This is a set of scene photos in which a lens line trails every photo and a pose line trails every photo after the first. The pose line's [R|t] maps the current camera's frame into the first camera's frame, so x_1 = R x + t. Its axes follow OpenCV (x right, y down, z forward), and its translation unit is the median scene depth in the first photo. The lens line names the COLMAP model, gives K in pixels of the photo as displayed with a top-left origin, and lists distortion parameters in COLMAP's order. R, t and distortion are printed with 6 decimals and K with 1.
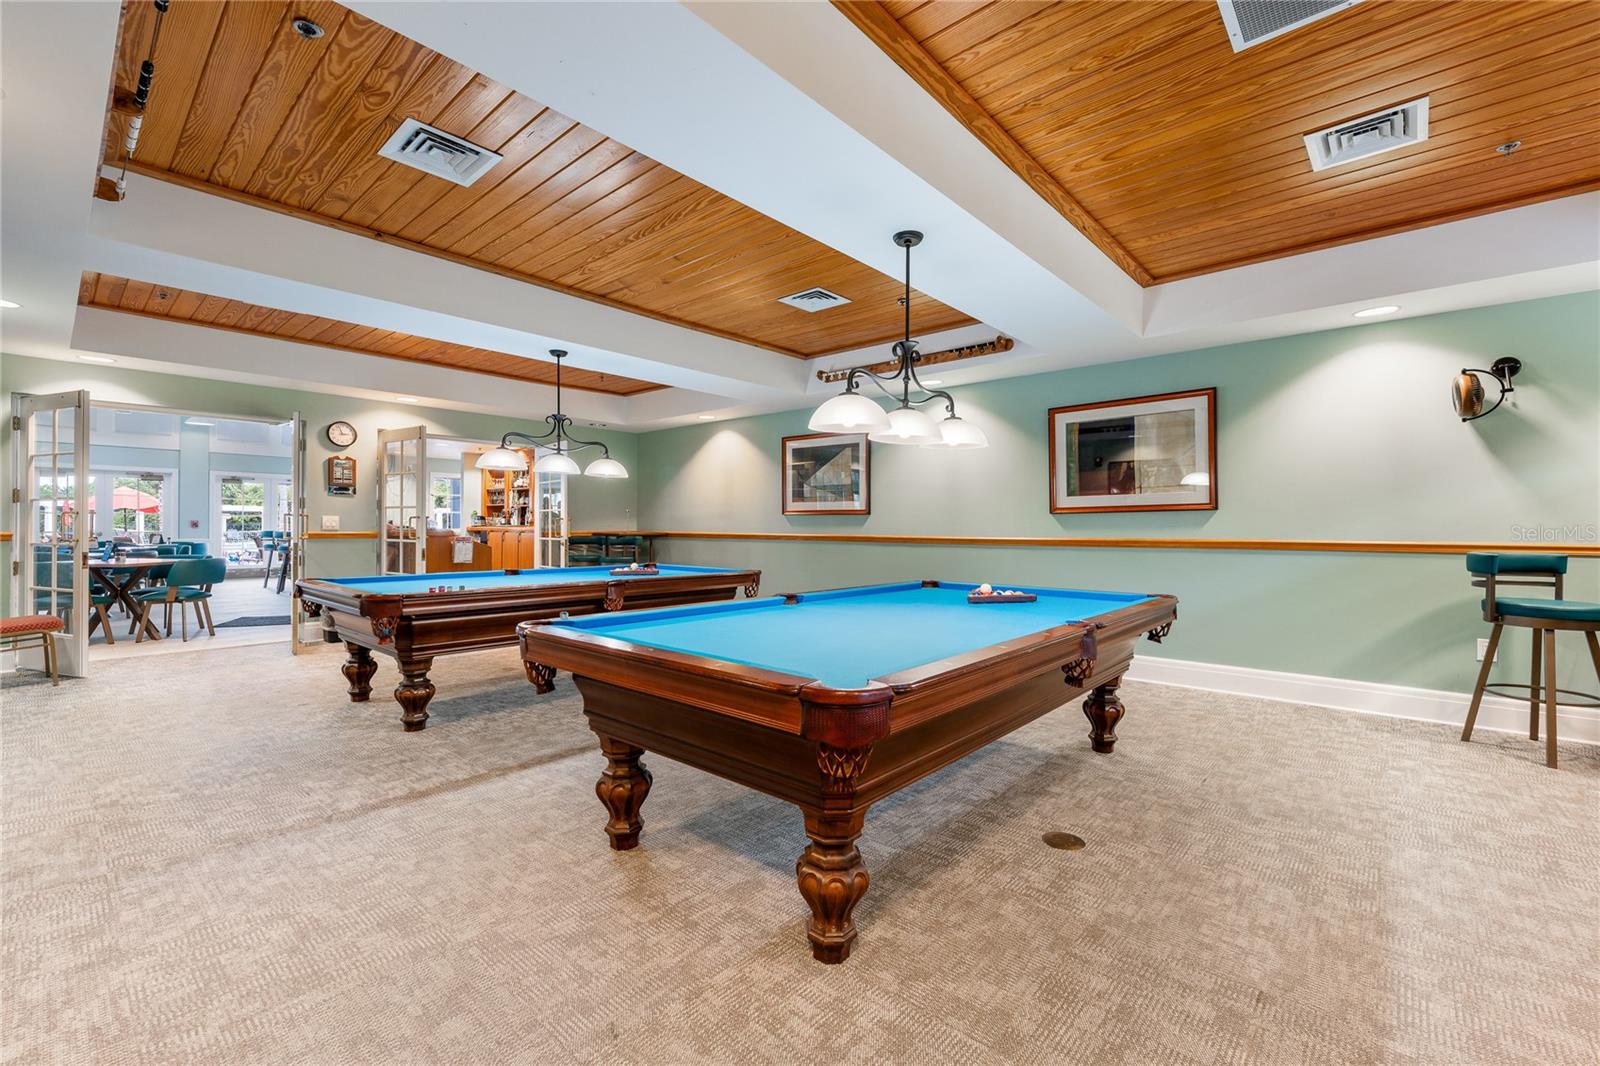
lens RADIAL K [[661.9, 0, 804.5], [0, 661.9, 523.9], [0, 0, 1]] dist [0.000302, -0.000606]
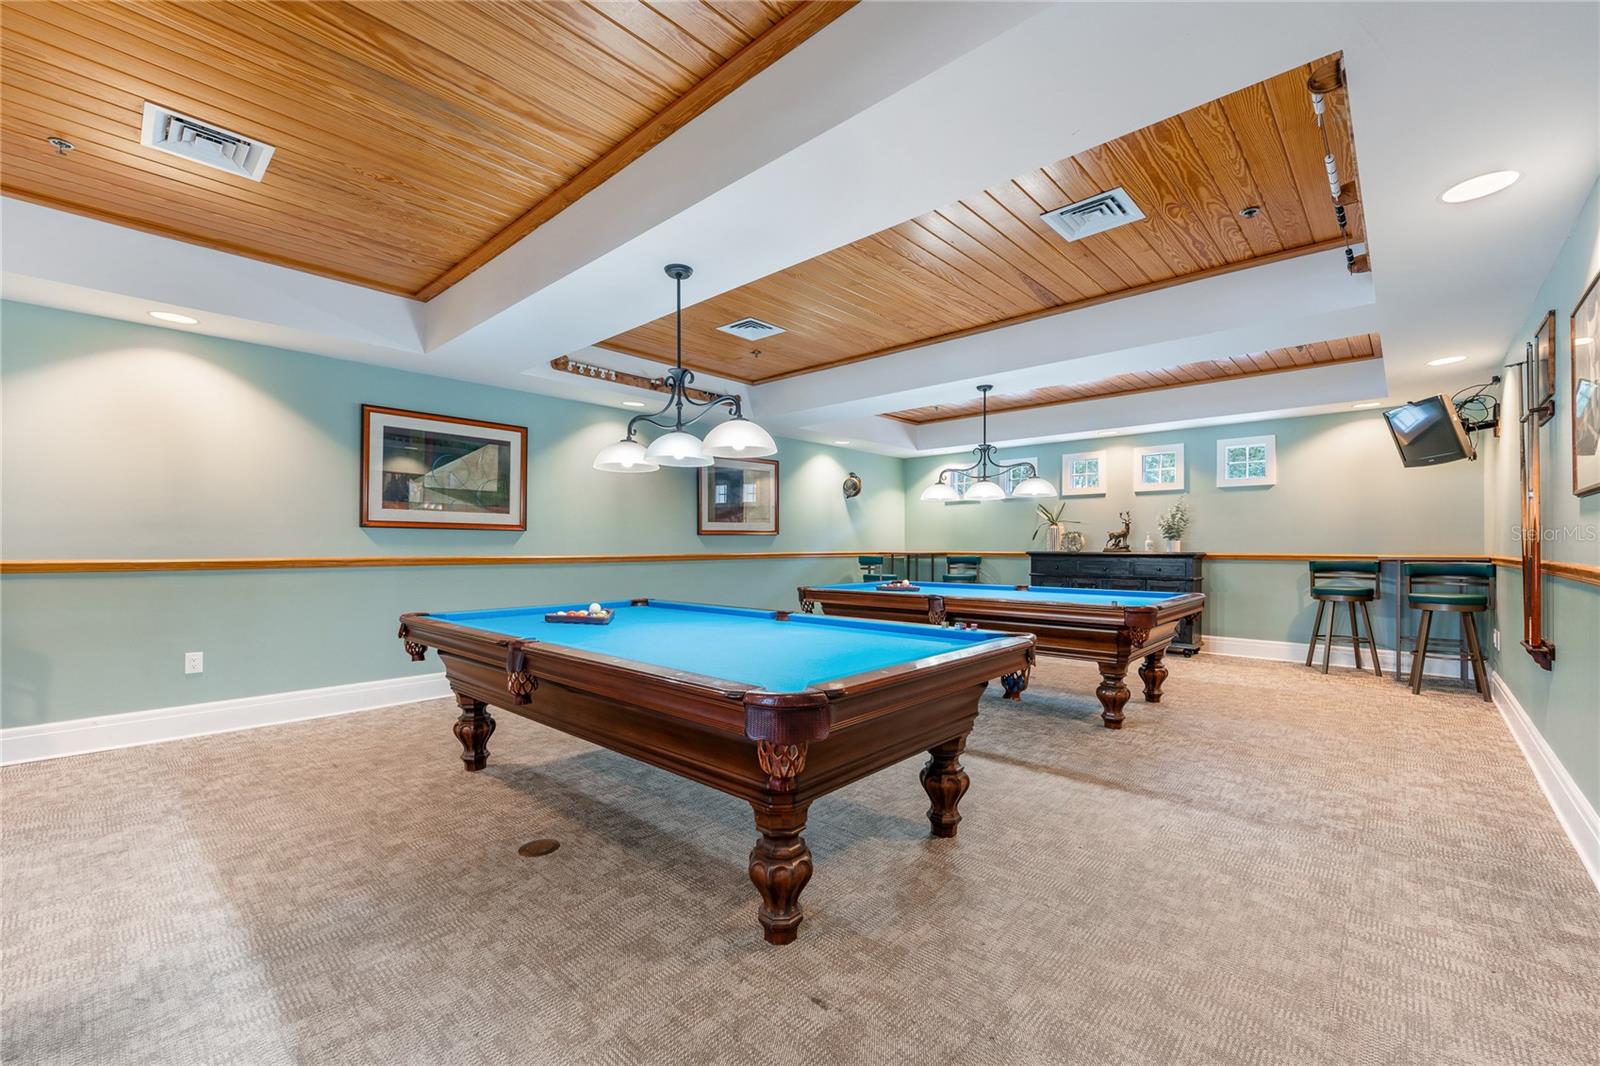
lens RADIAL K [[661.9, 0, 803.4], [0, 661.9, 540.6], [0, 0, 1]] dist [0.000302, -0.000606]
pose [[0.024432, 0.003795, 0.999694, -1.627544], [-0.004895, 0.999981, -0.003677, -0.001379], [-0.999690, -0.004803, 0.024450, 1.414491]]
